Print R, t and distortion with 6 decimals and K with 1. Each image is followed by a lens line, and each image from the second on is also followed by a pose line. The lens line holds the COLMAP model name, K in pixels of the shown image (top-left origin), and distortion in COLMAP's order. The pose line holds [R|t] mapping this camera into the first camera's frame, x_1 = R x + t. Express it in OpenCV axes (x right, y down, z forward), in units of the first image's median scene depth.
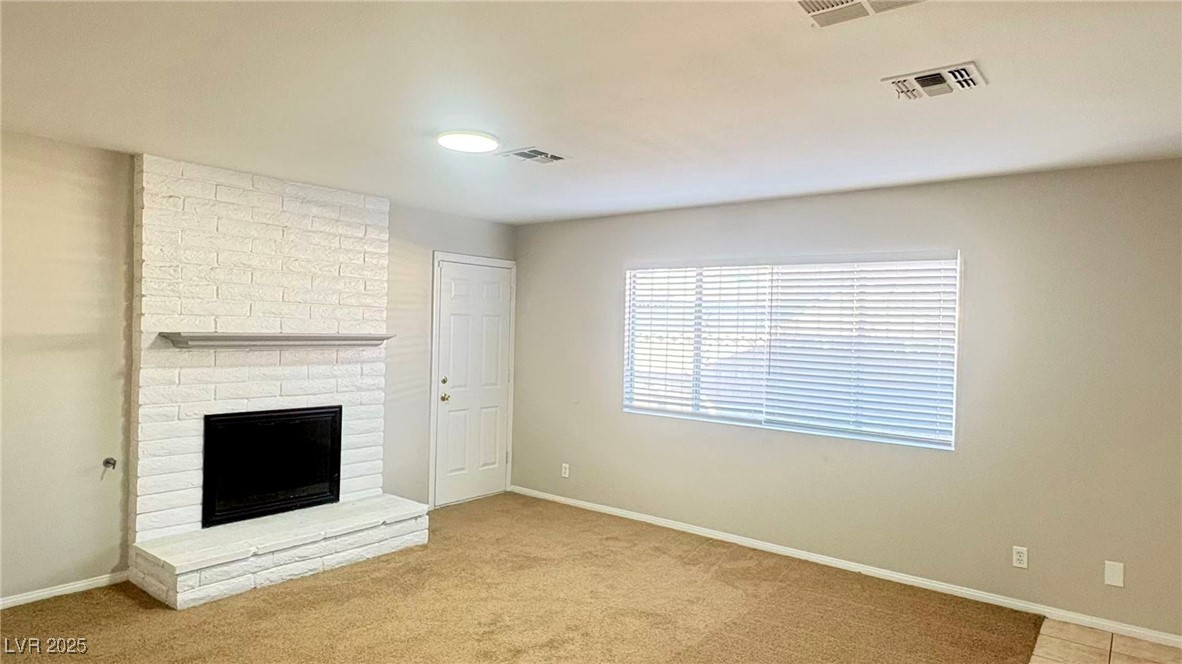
lens RADIAL K [[696.9, 0, 590.6], [0, 696.9, 339.2], [0, 0, 1]] dist [-0.002765, -0.000736]
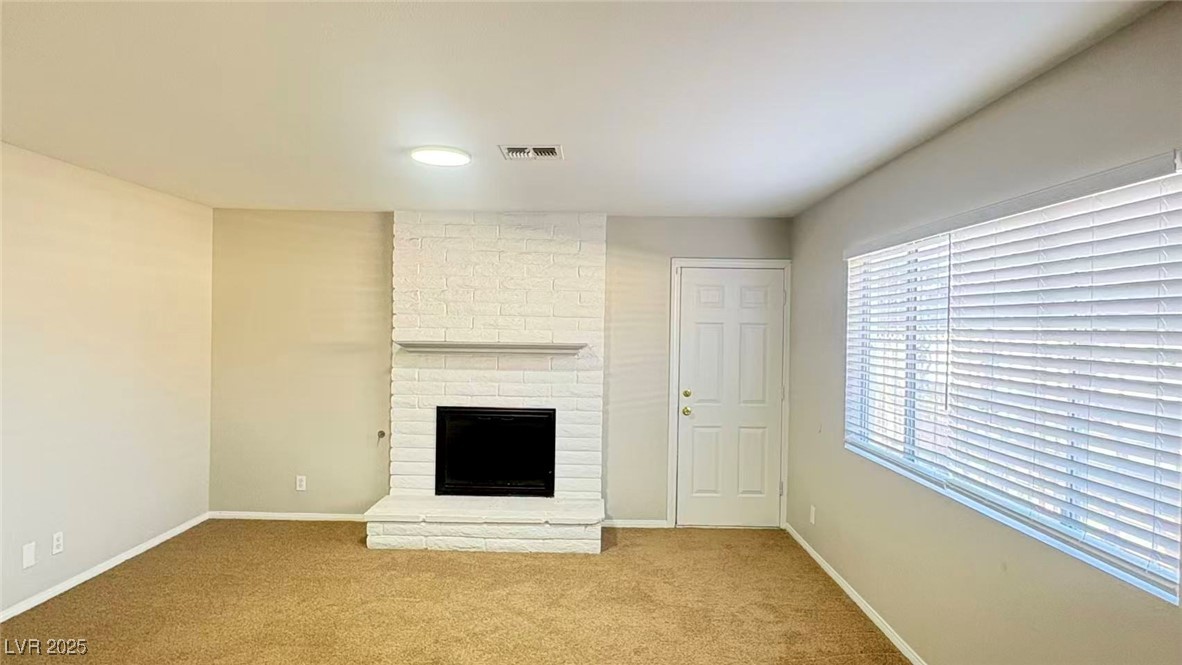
lens RADIAL K [[713.6, 0, 591.0], [0, 713.6, 332.5], [0, 0, 1]] dist [0.001408, 0.000087]
pose [[0.623388, -0.005258, -0.781895, 0.587291], [-0.012944, 0.999771, -0.017043, -0.006521], [0.781806, 0.020745, 0.623177, 0.368243]]
